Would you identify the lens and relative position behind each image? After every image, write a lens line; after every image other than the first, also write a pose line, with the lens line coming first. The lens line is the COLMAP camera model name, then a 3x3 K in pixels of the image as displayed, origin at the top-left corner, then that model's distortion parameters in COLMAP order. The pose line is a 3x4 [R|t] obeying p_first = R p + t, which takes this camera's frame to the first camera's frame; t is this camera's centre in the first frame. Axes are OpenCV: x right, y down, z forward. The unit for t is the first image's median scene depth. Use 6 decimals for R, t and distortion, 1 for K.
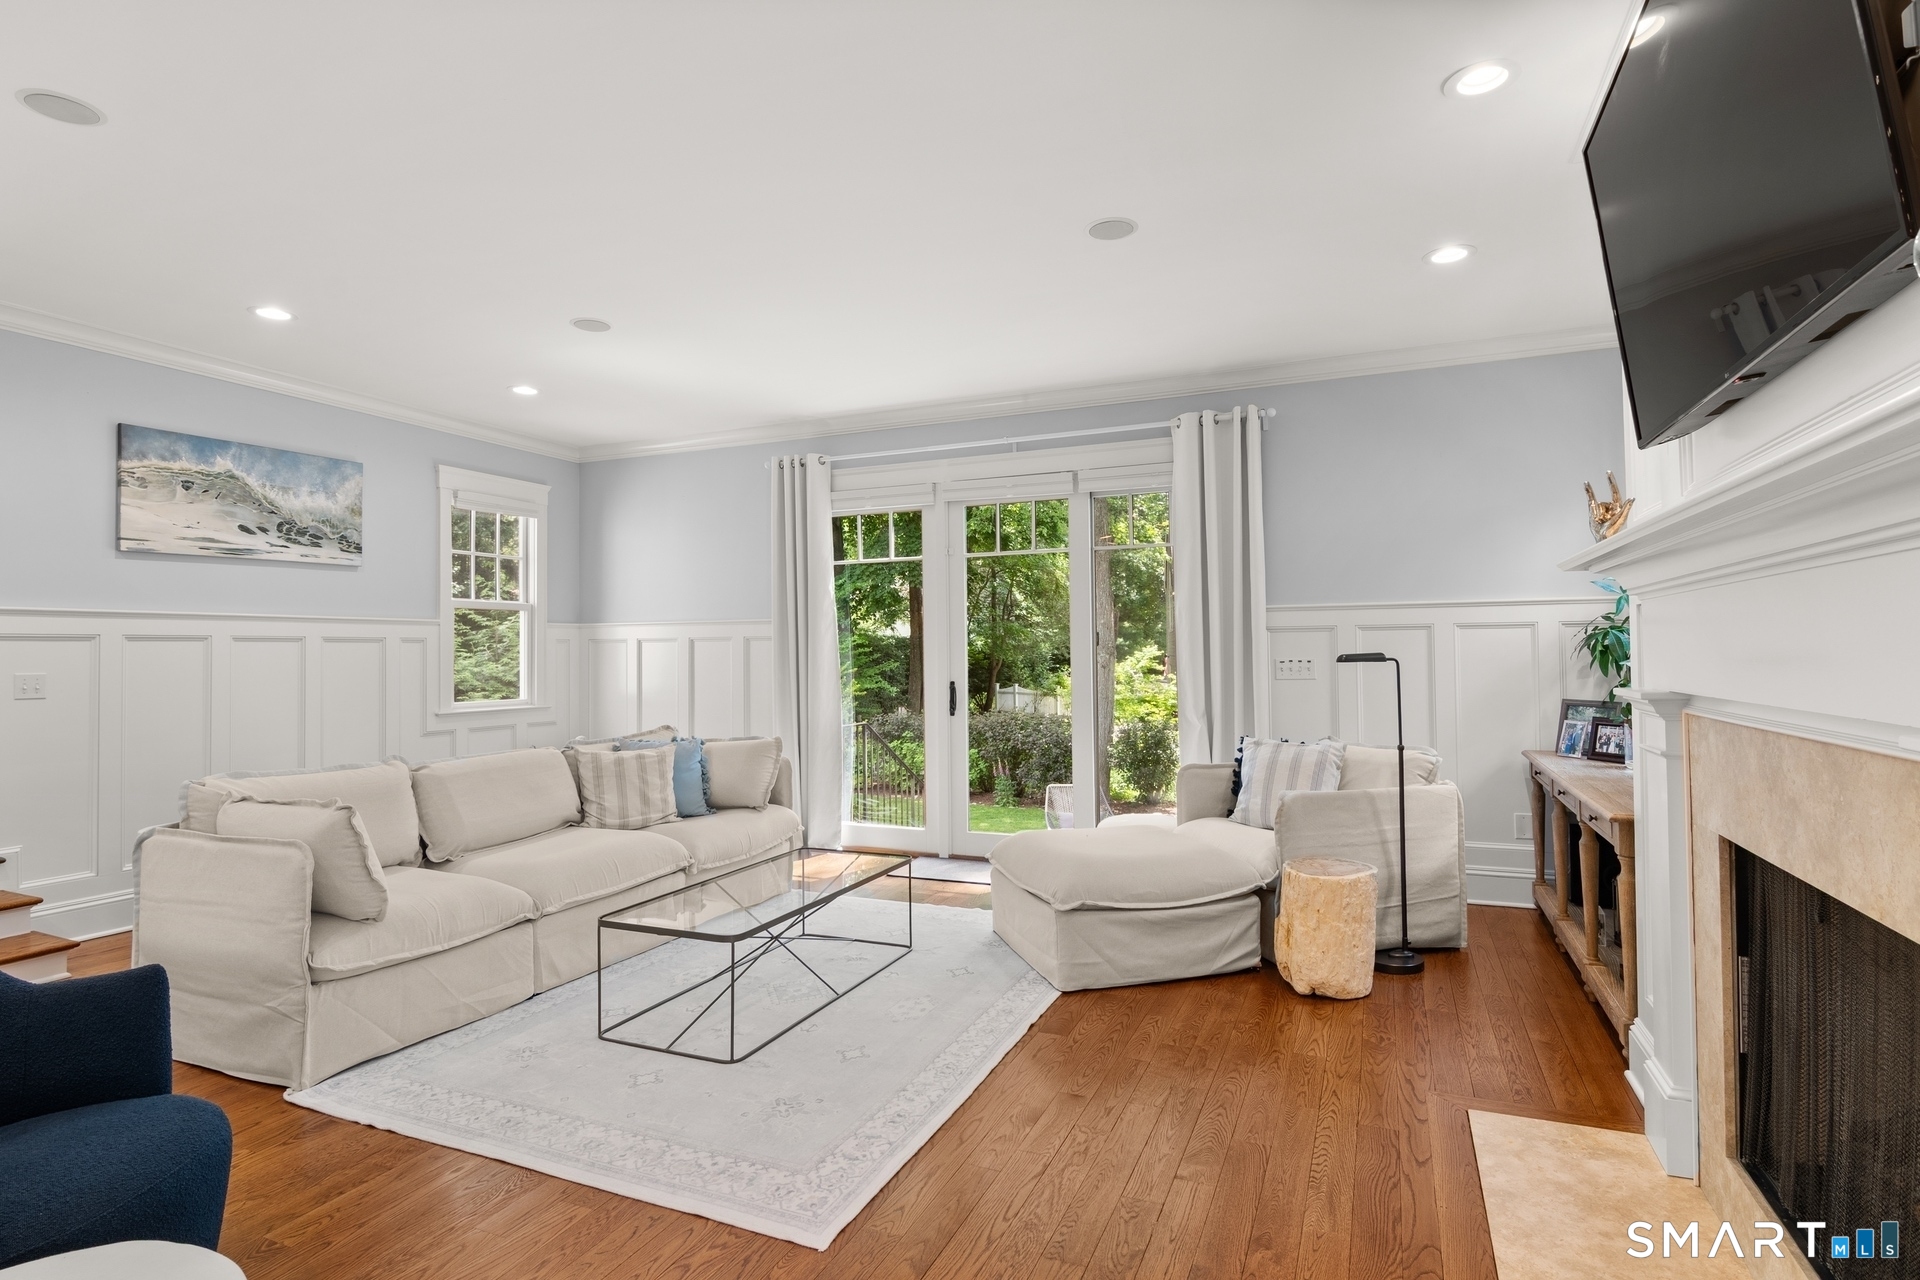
lens RADIAL K [[982.3, 0, 959.2], [0, 982.3, 639.2], [0, 0, 1]] dist [-0.017973, -0.000426]
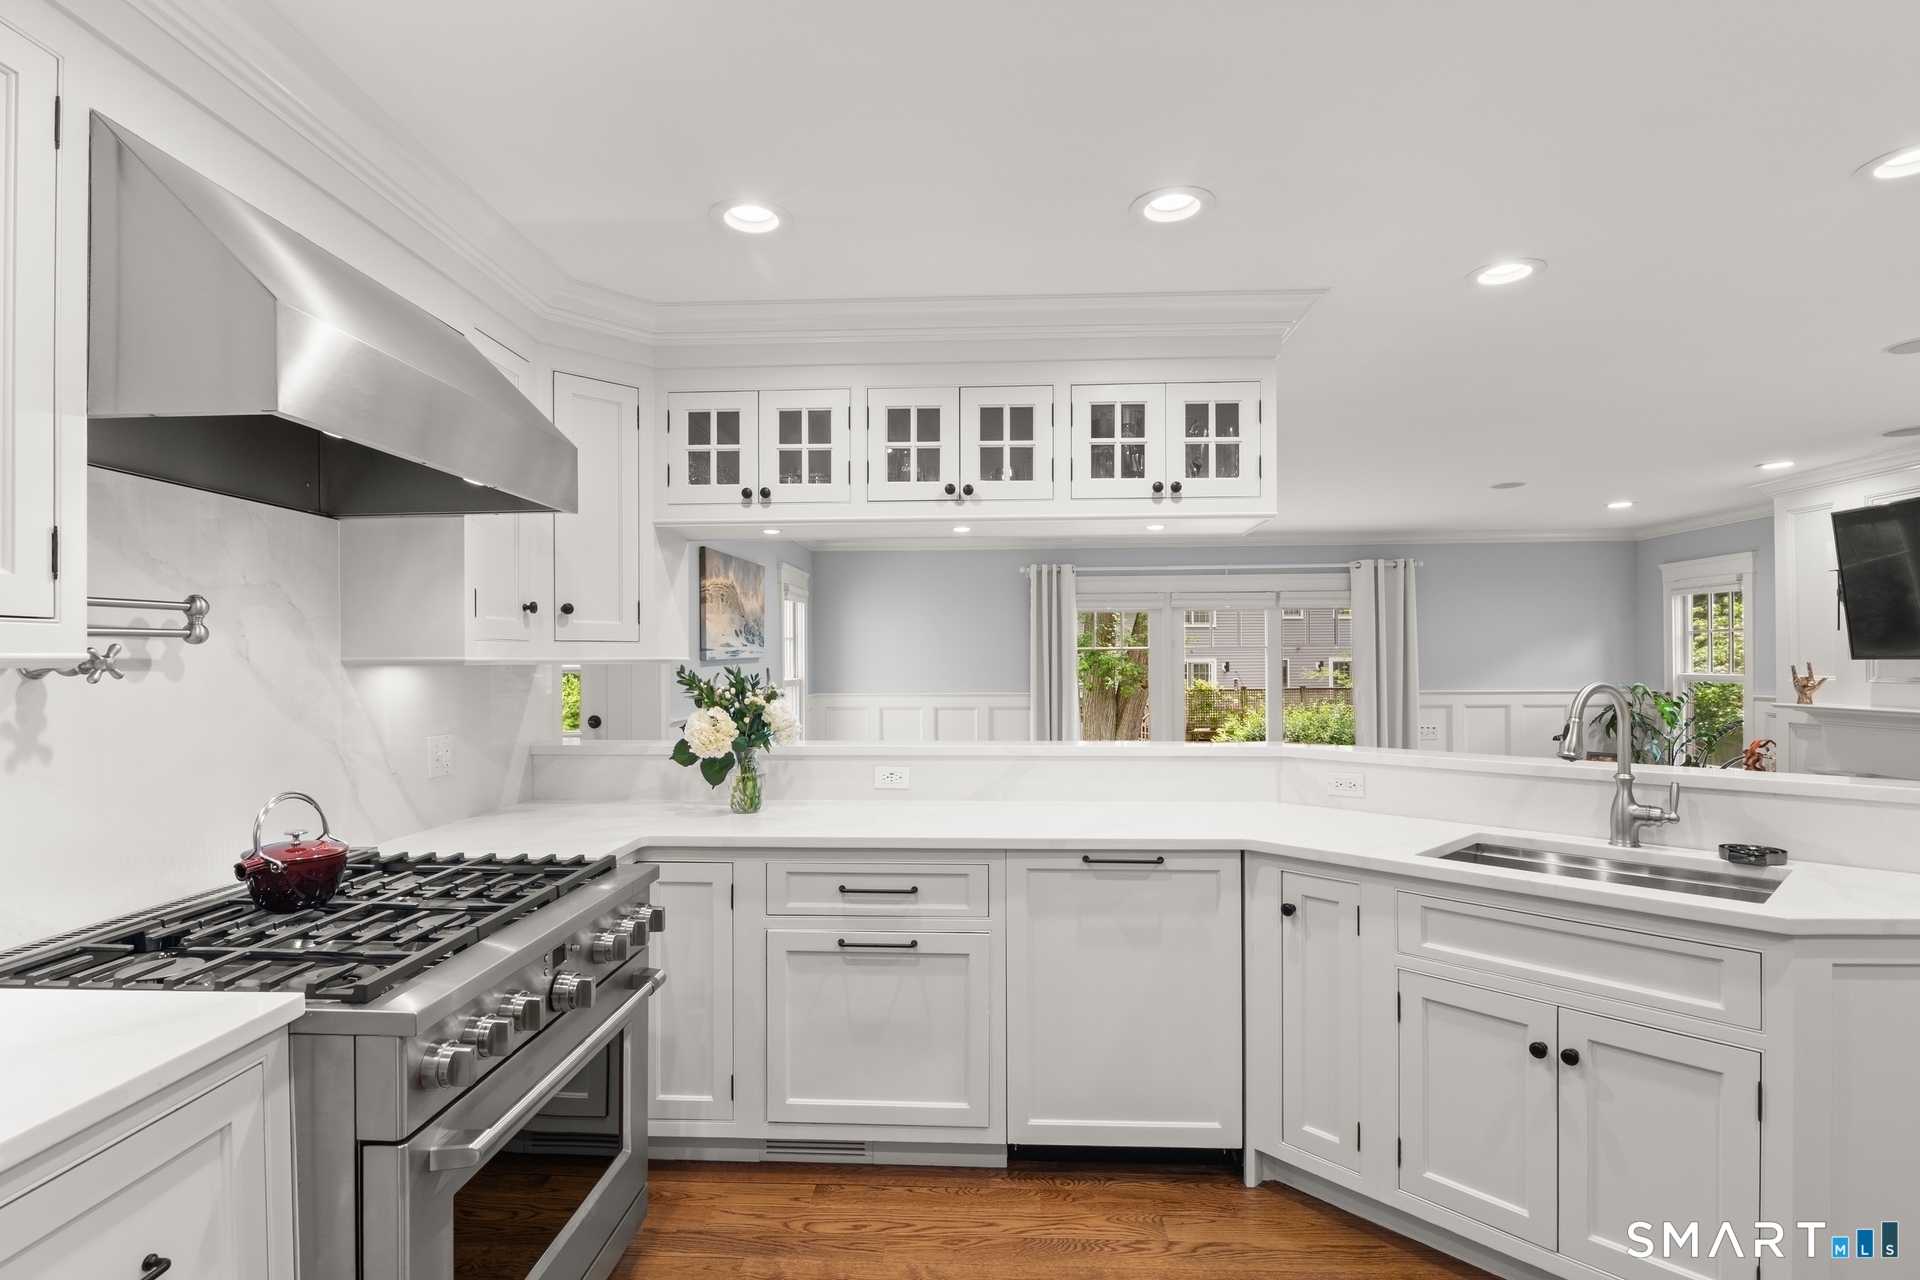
lens RADIAL K [[930.3, 0, 939.4], [0, 930.3, 652.1], [0, 0, 1]] dist [-0.015298, -0.002612]
pose [[0.940700, 0.006511, 0.339178, -0.847582], [-0.008305, 0.999958, 0.003838, -0.093834], [-0.339139, -0.006427, 0.940714, -0.090663]]
